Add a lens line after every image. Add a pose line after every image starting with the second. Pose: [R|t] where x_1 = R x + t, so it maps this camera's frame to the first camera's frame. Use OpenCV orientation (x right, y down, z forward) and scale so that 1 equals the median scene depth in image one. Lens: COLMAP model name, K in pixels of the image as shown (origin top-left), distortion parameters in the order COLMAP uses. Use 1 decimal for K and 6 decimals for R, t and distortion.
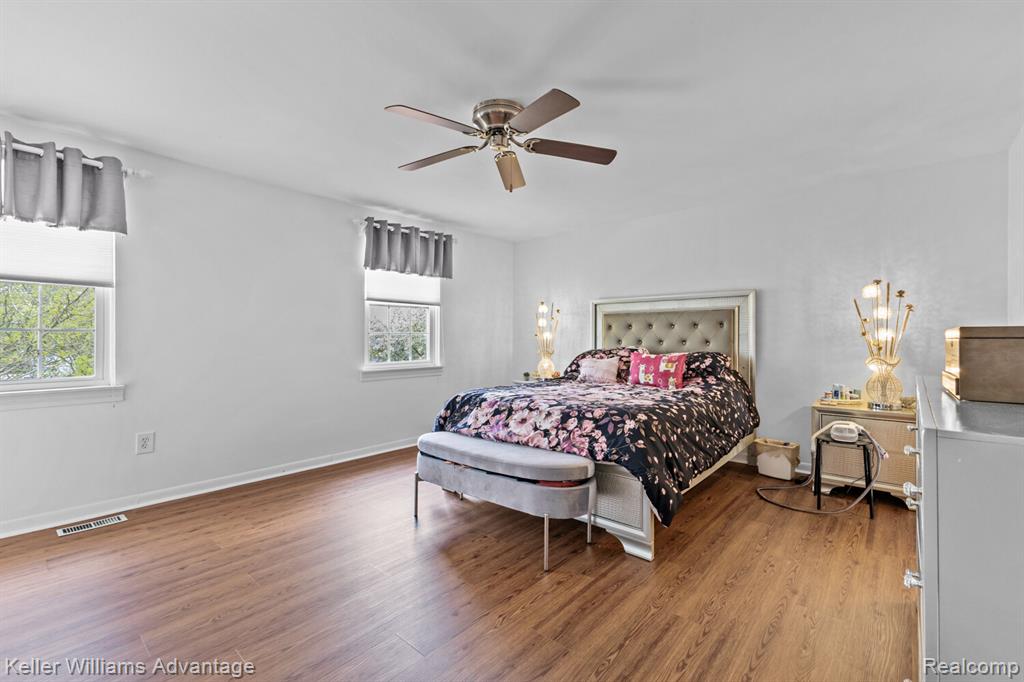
lens RADIAL K [[446.2, 0, 512.5], [0, 446.2, 339.8], [0, 0, 1]] dist [0.002717, -0.000143]
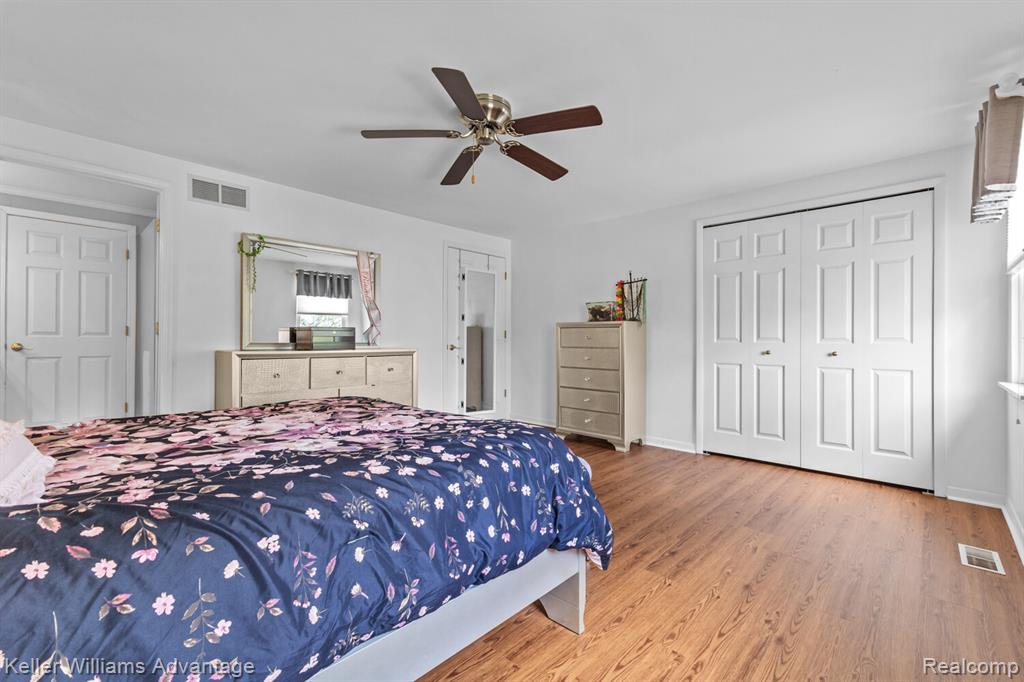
lens RADIAL K [[446.2, 0, 512.5], [0, 446.2, 339.8], [0, 0, 1]] dist [0.002717, -0.000143]
pose [[-0.999625, -0.006930, 0.026477, -0.117518], [-0.006892, 0.999975, 0.001526, 0.017740], [-0.026487, 0.001343, -0.999648, 1.720663]]
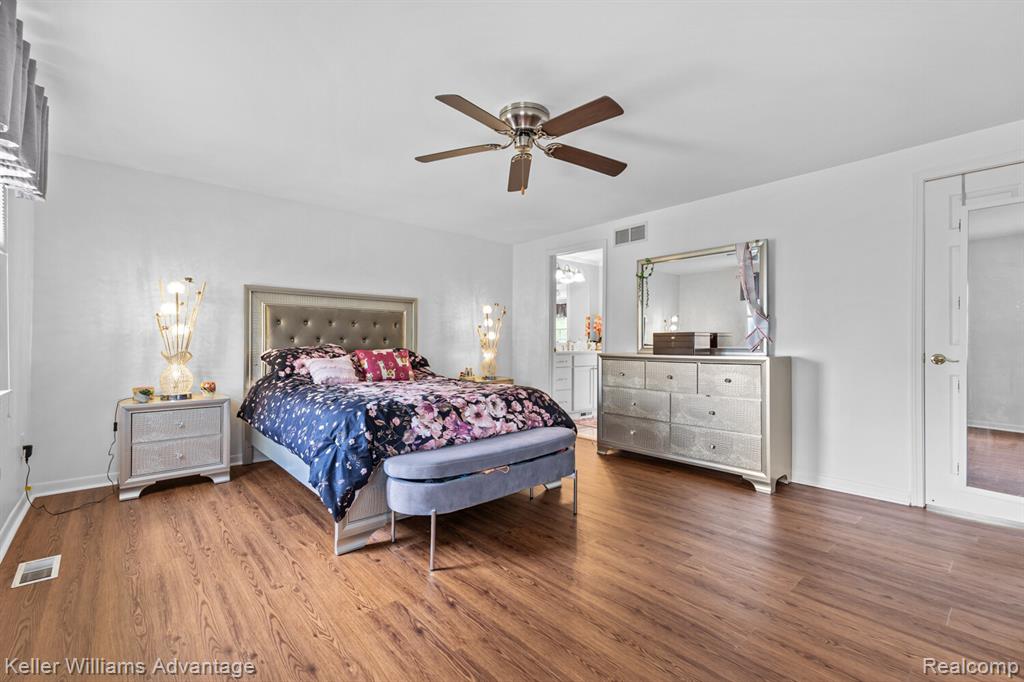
lens RADIAL K [[446.2, 0, 512.5], [0, 446.2, 339.8], [0, 0, 1]] dist [0.002717, -0.000143]
pose [[0.124347, 0.006687, 0.992216, -0.921591], [-0.001540, 0.999977, -0.006546, 0.017632], [-0.992238, -0.000714, 0.124354, 0.763635]]
